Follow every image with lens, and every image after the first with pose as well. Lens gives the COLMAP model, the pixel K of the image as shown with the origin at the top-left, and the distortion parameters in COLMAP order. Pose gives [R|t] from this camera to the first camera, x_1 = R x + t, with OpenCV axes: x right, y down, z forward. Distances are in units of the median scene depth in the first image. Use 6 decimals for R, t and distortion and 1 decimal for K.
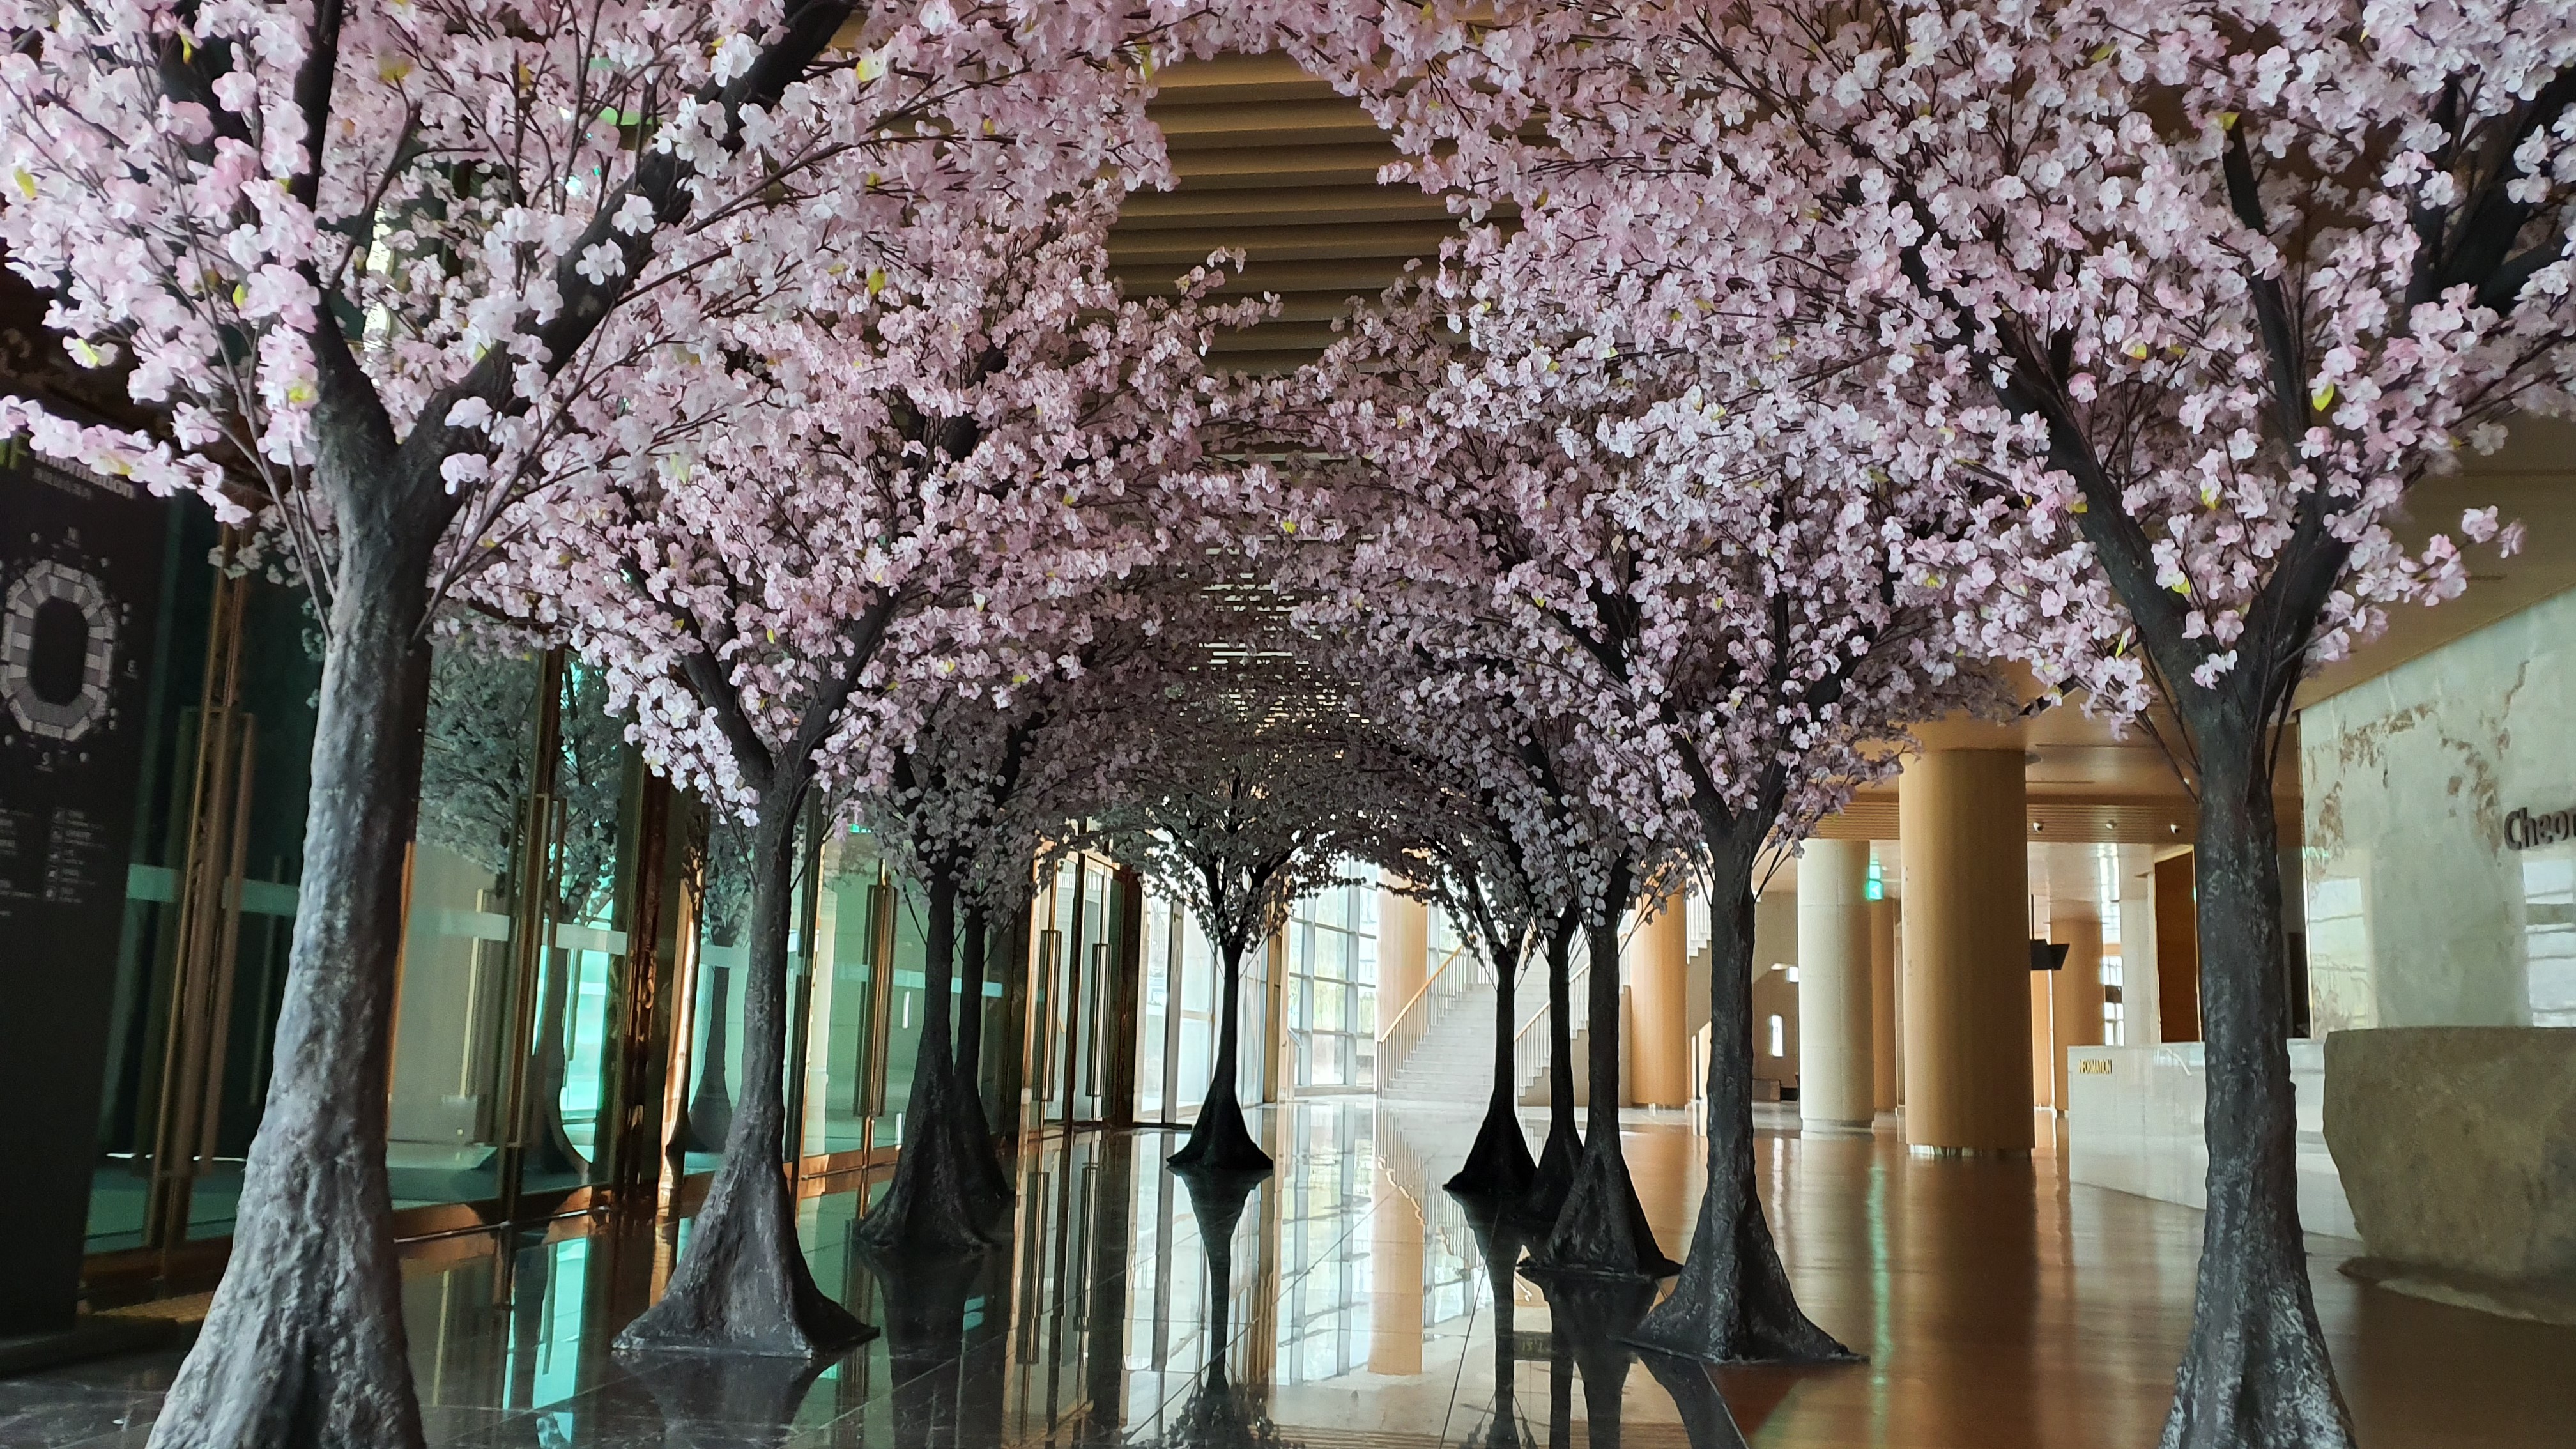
lens RADIAL K [[1754.4, 0, 1288.4], [0, 1754.4, 835.8], [0, 0, 1]] dist [-0.005586, 0.024645]
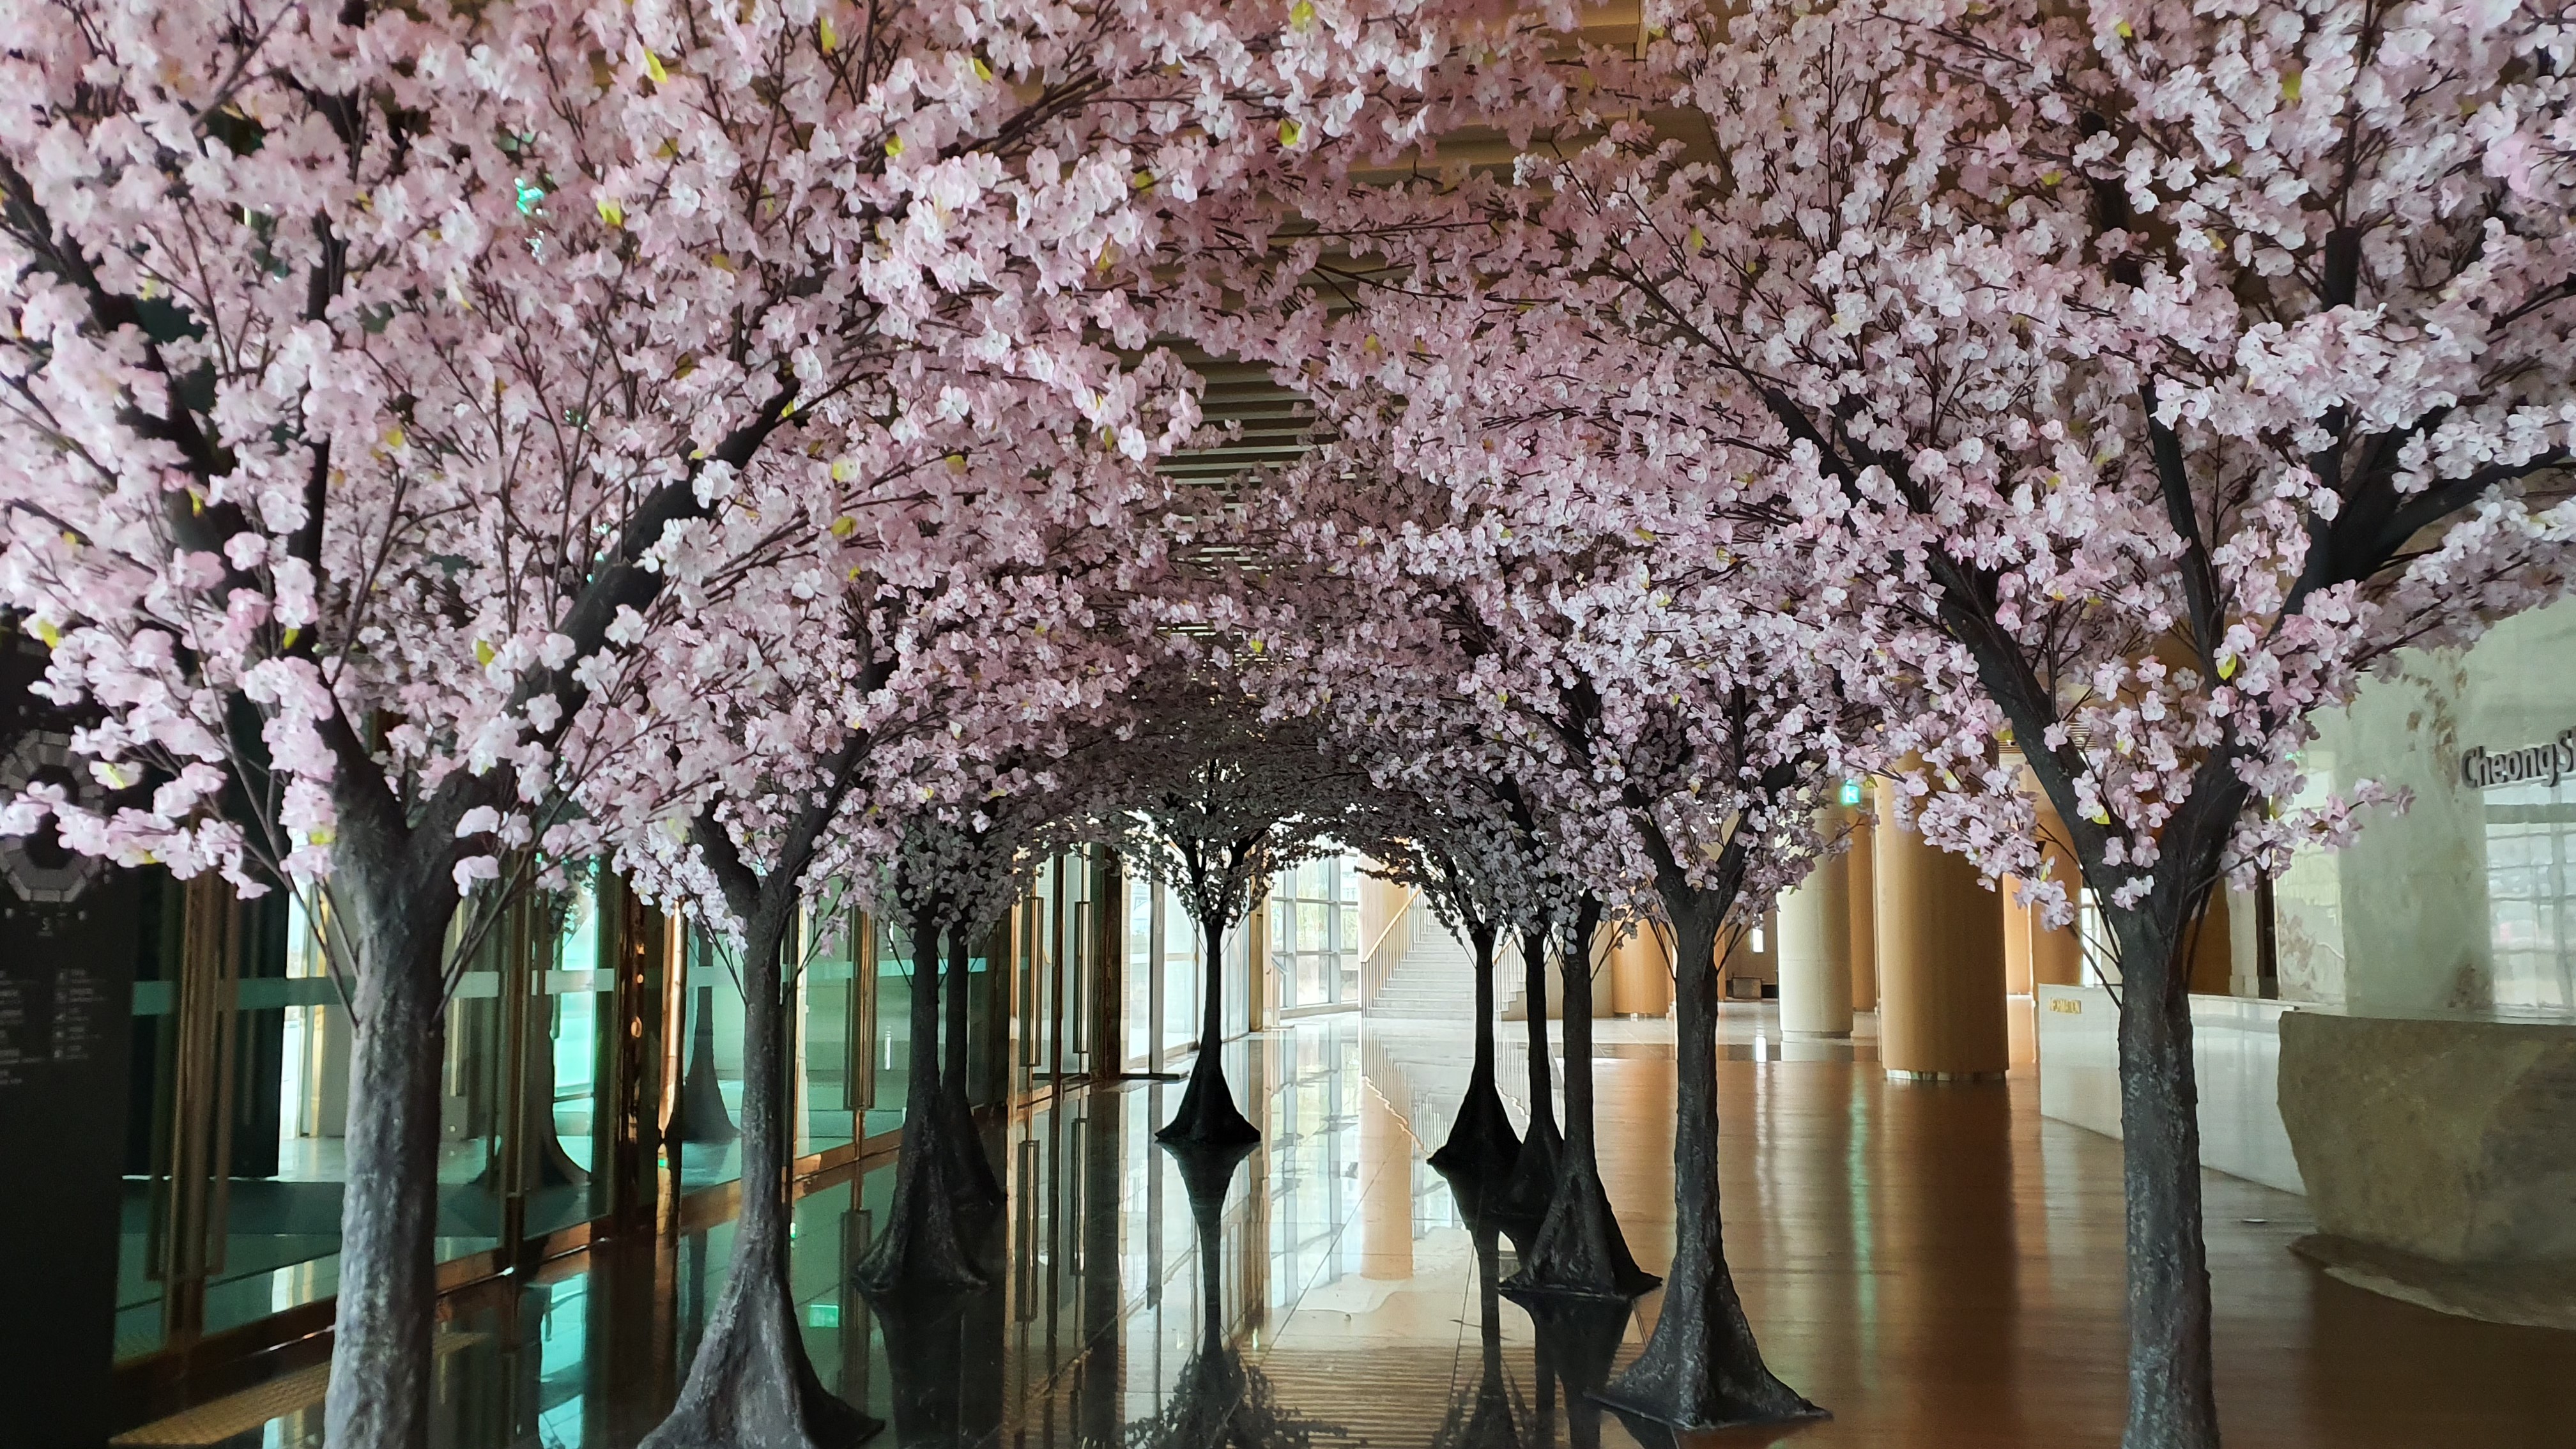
lens RADIAL K [[1766.2, 0, 1295.8], [0, 1766.2, 810.9], [0, 0, 1]] dist [0.007206, 0.003393]
pose [[0.999470, -0.028834, 0.015083, 0.004965], [0.028058, 0.998388, 0.049334, -0.125728], [-0.016481, -0.048884, 0.998668, -0.033345]]
